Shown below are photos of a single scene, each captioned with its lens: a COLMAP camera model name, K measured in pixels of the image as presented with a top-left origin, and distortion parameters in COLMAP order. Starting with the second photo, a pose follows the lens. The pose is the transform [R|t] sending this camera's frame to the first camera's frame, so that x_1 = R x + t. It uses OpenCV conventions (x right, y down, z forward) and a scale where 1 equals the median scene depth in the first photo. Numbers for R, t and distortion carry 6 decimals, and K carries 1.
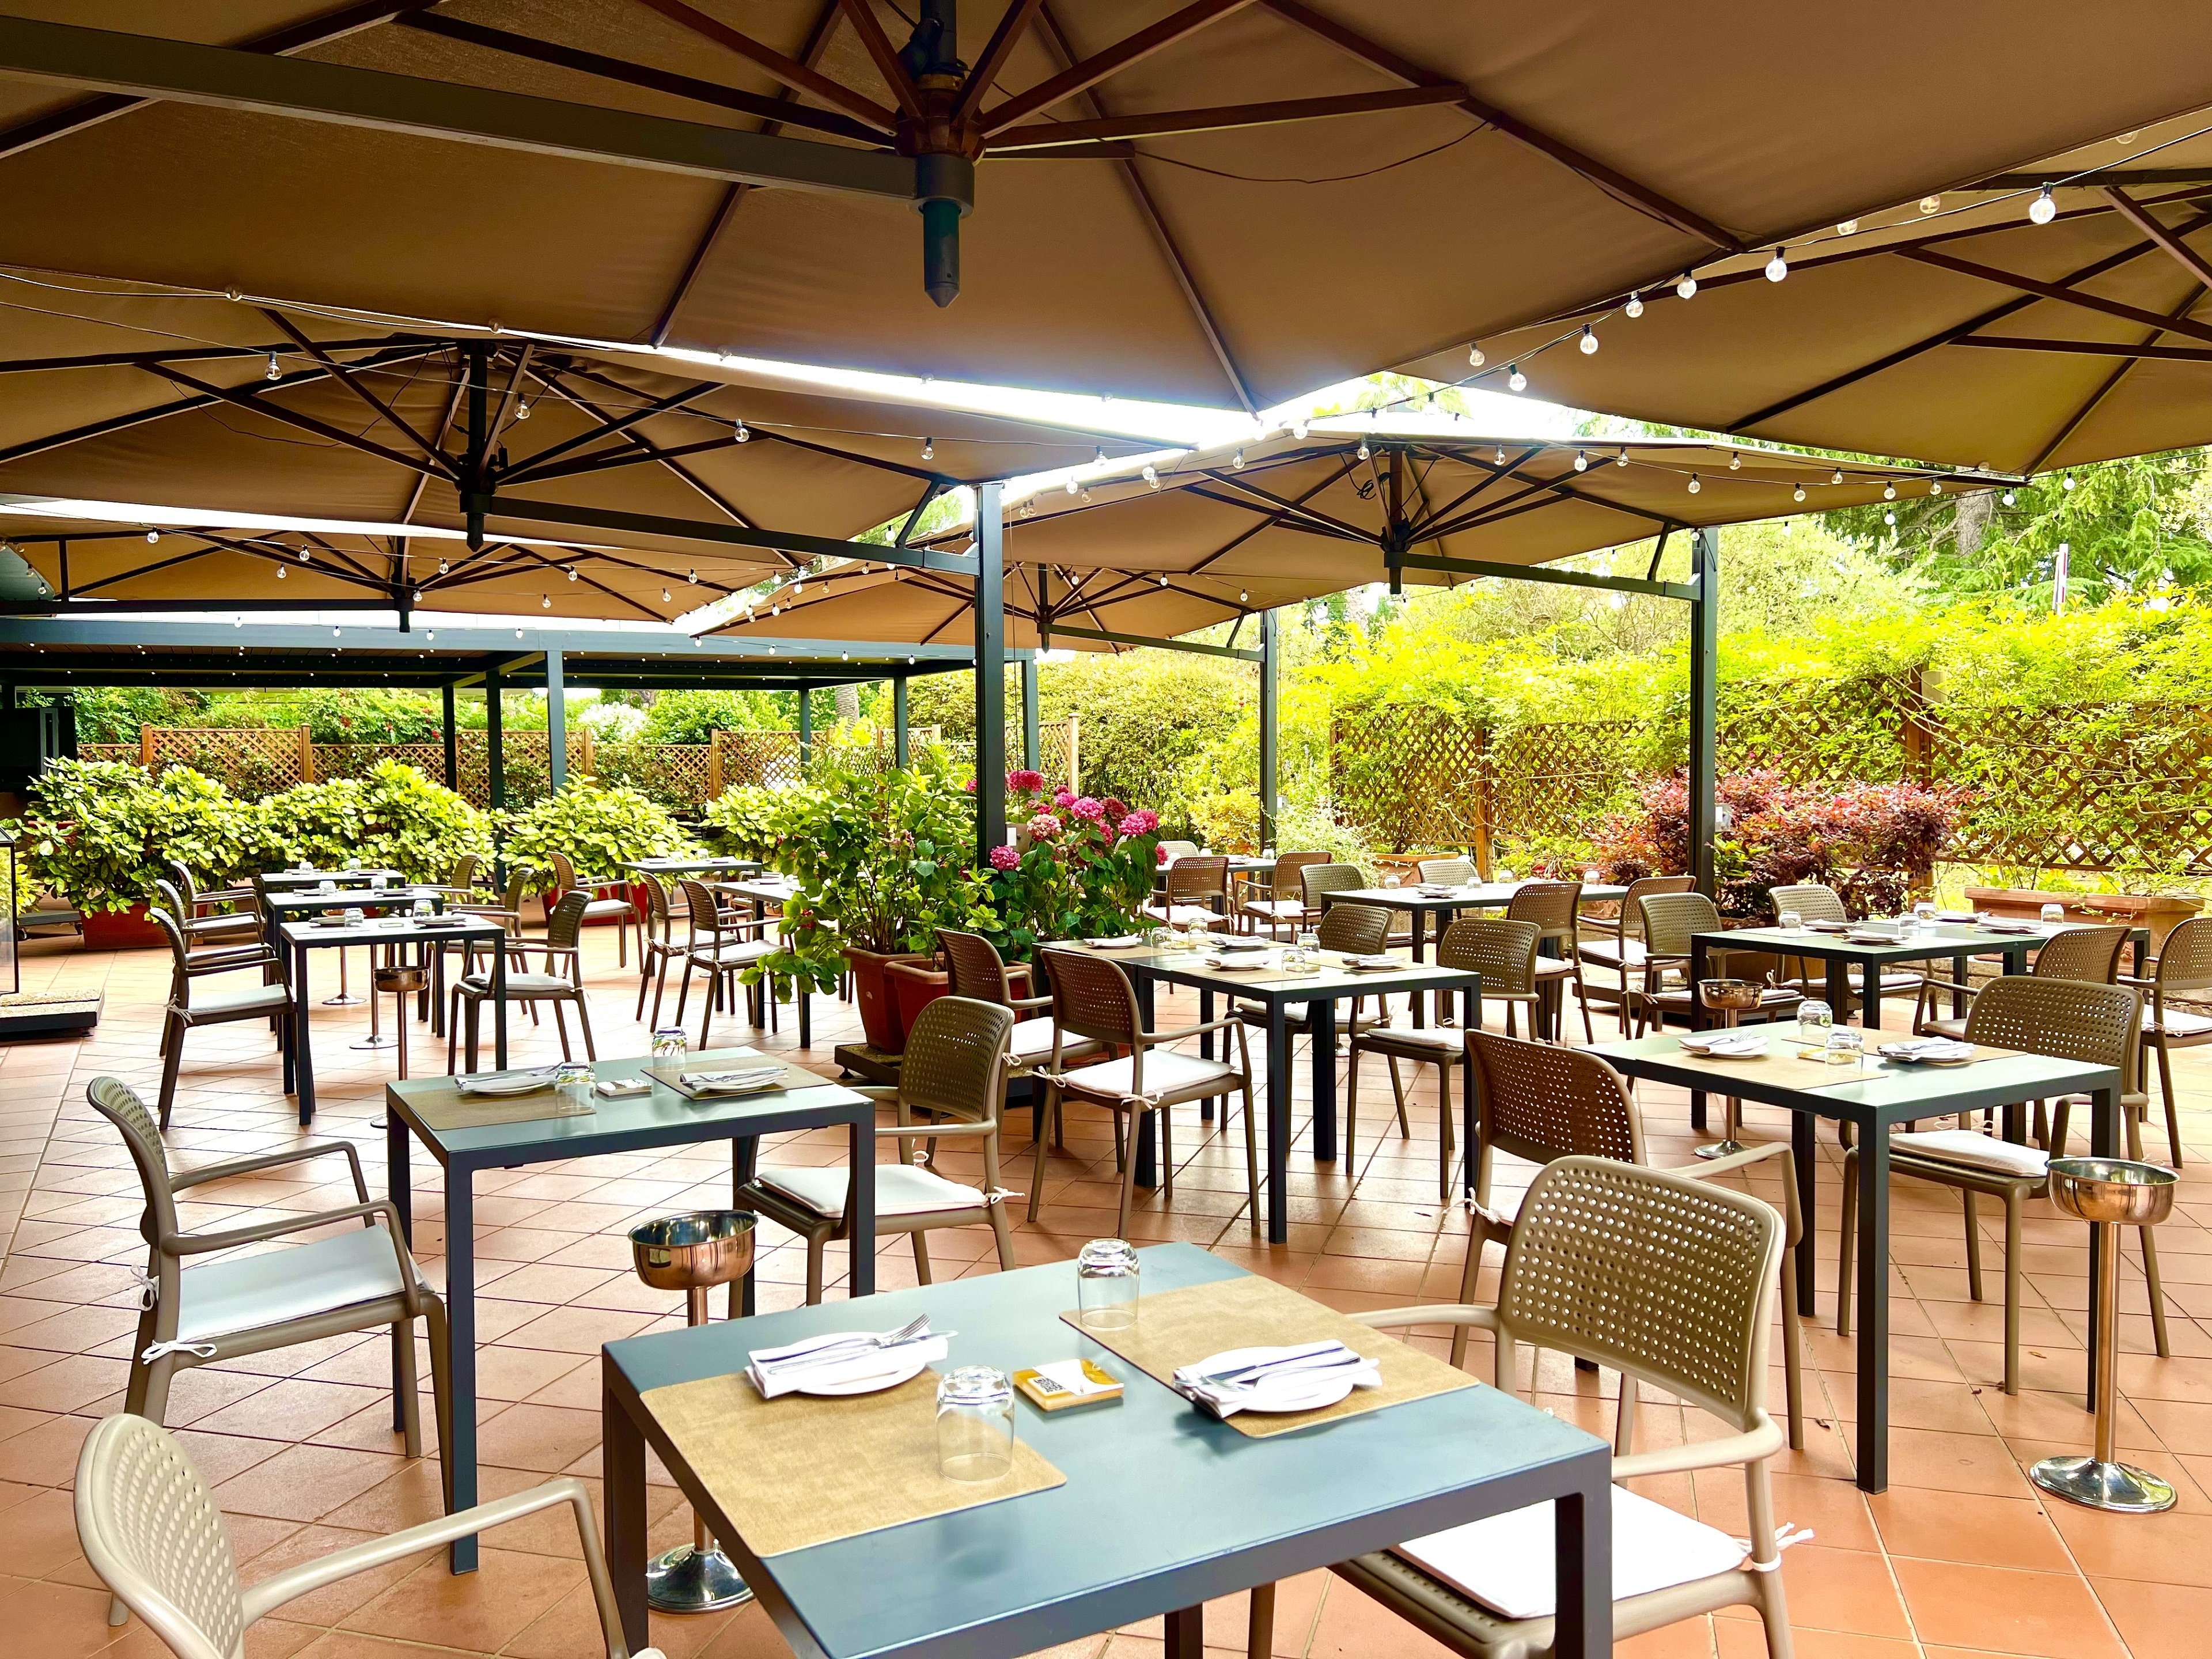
lens RADIAL K [[1653.5, 0, 1109.8], [0, 1653.5, 843.7], [0, 0, 1]] dist [0.119457, -0.183403]
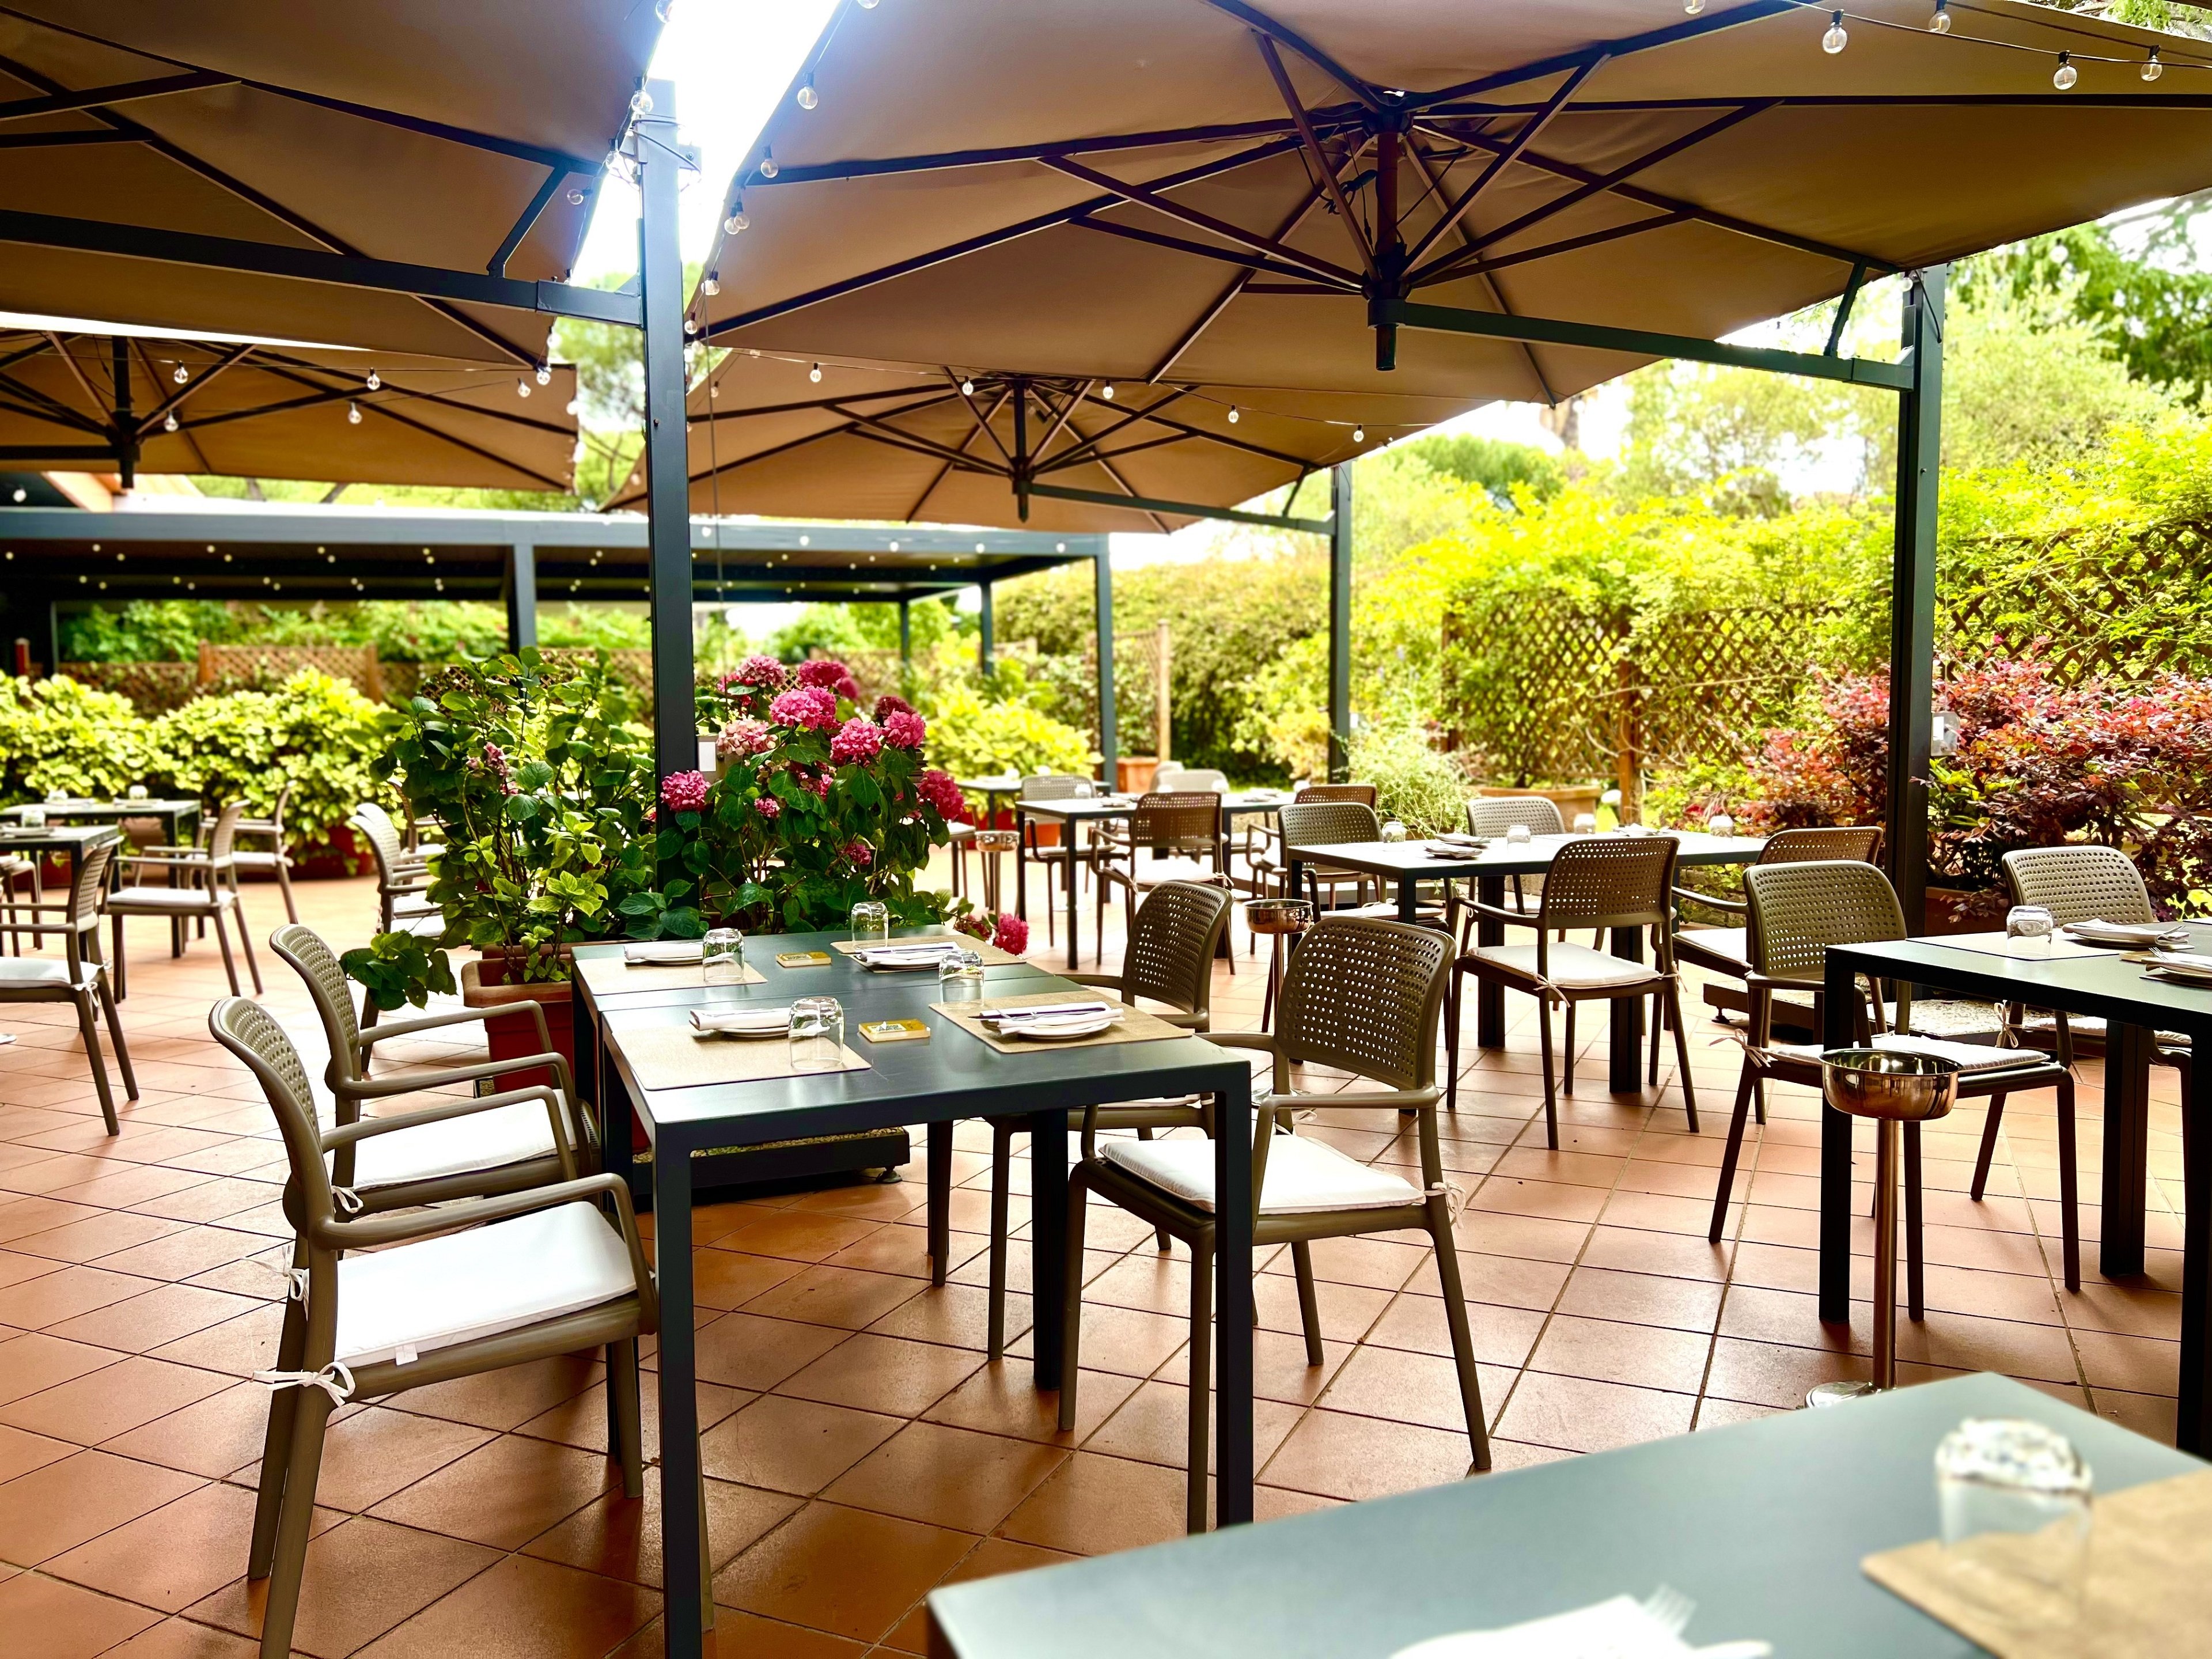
lens RADIAL K [[1663.9, 0, 1094.4], [0, 1663.9, 831.9], [0, 0, 1]] dist [0.058645, -0.058465]
pose [[0.989678, 0.009655, -0.142986, 0.097032], [-0.004889, 0.999422, 0.033650, 0.001382], [0.143229, -0.032604, 0.989152, 0.224879]]
